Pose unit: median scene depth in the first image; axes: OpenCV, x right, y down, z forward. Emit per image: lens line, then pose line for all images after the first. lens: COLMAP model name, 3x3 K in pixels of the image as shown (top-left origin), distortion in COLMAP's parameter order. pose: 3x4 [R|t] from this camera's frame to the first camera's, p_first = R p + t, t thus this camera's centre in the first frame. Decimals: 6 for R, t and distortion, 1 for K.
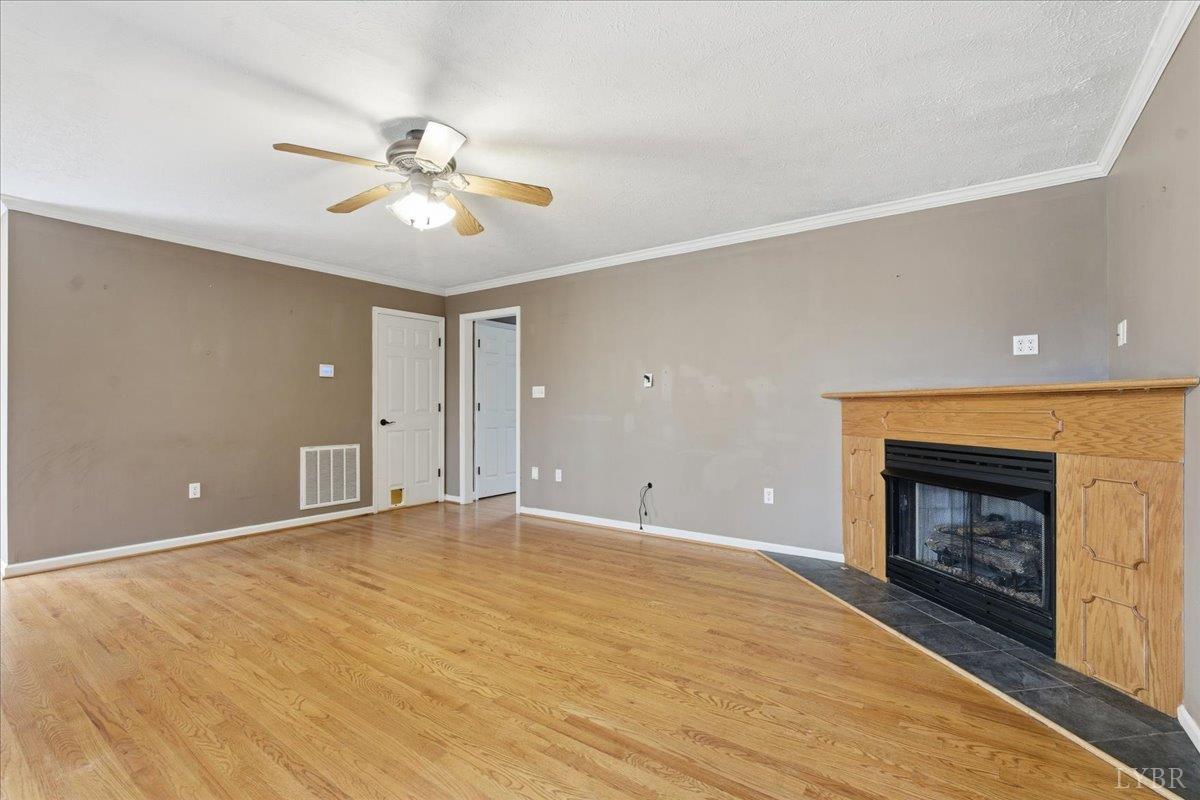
lens RADIAL K [[537.4, 0, 592.8], [0, 537.4, 404.7], [0, 0, 1]] dist [-0.011134, 0.001858]
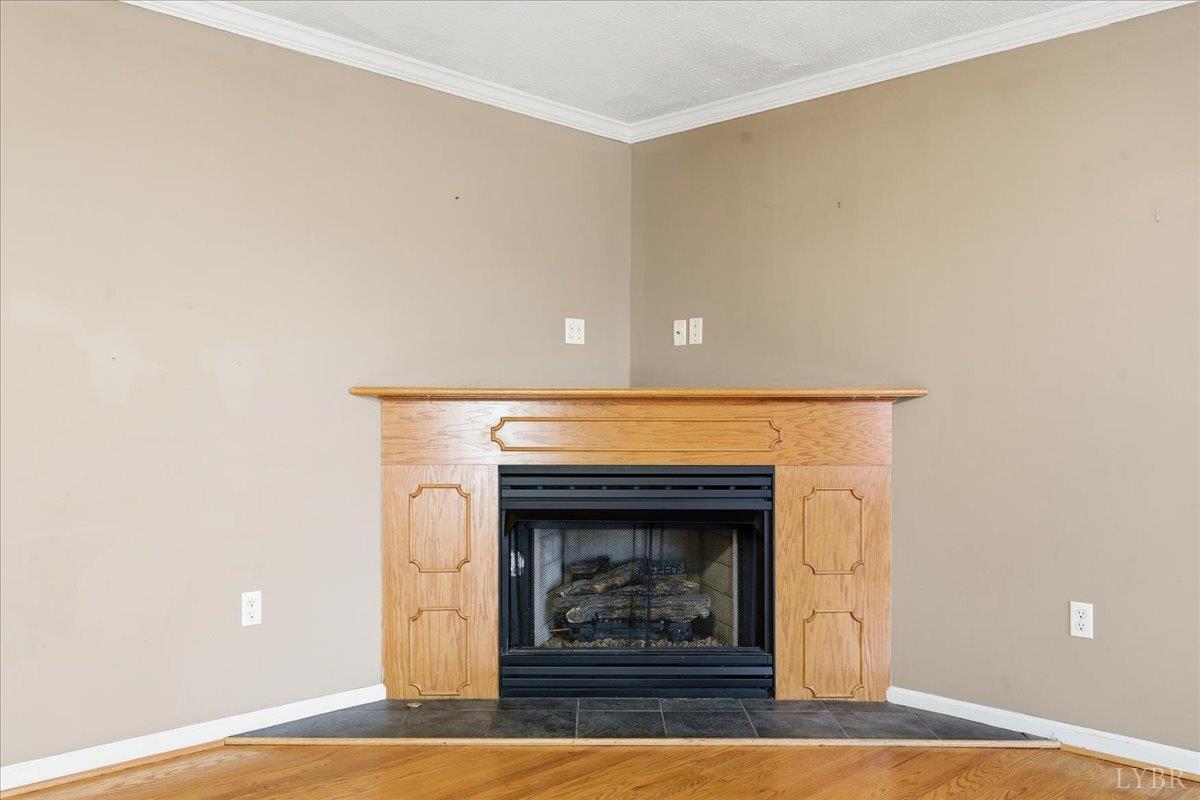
lens RADIAL K [[1024.0, 0, 595.2], [0, 1024.0, 397.9], [0, 0, 1]] dist [0.015687, -0.006273]
pose [[0.148916, 0.010220, 0.988797, -0.762093], [-0.008178, 0.999925, -0.009103, -0.003985], [-0.988816, -0.006731, 0.148989, 0.909885]]
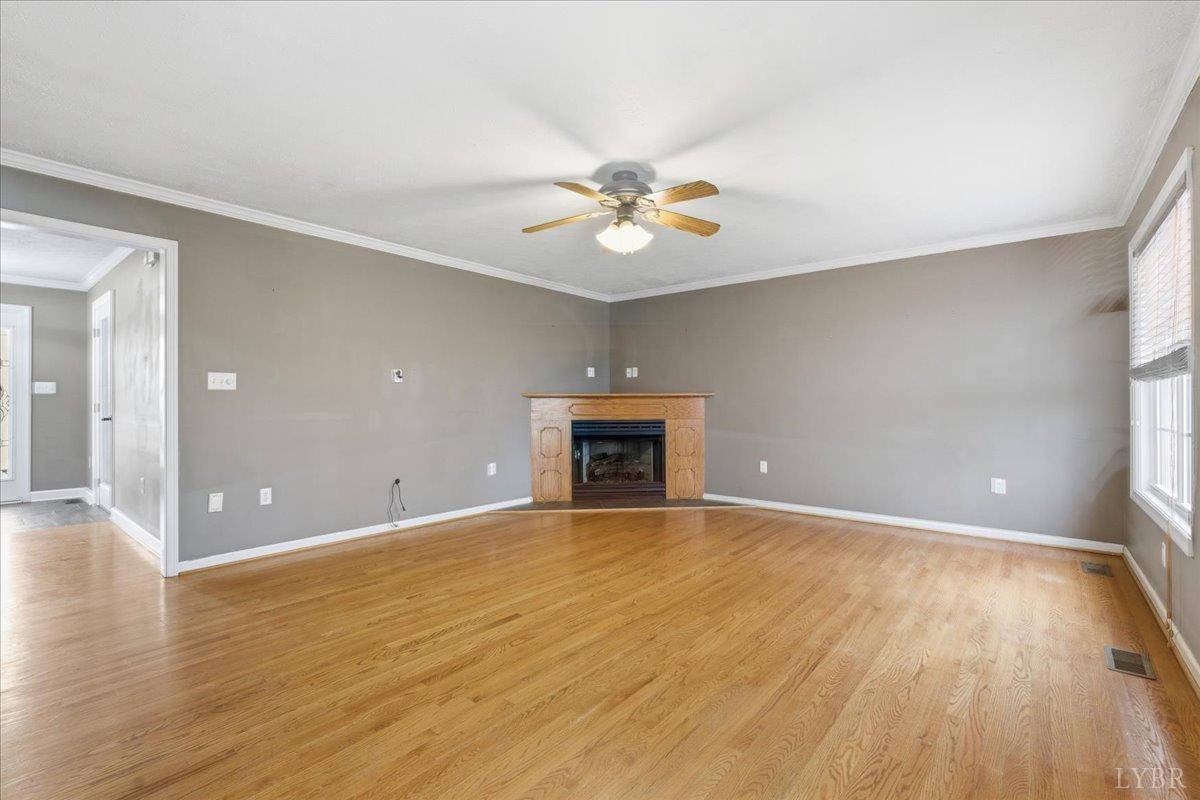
lens RADIAL K [[537.4, 0, 603.1], [0, 537.4, 397.8], [0, 0, 1]] dist [-0.011134, 0.001858]
pose [[0.055248, 0.005275, 0.998459, -1.558093], [-0.002380, 0.999984, -0.005151, -0.001327], [-0.998470, -0.002091, 0.055259, 1.012801]]
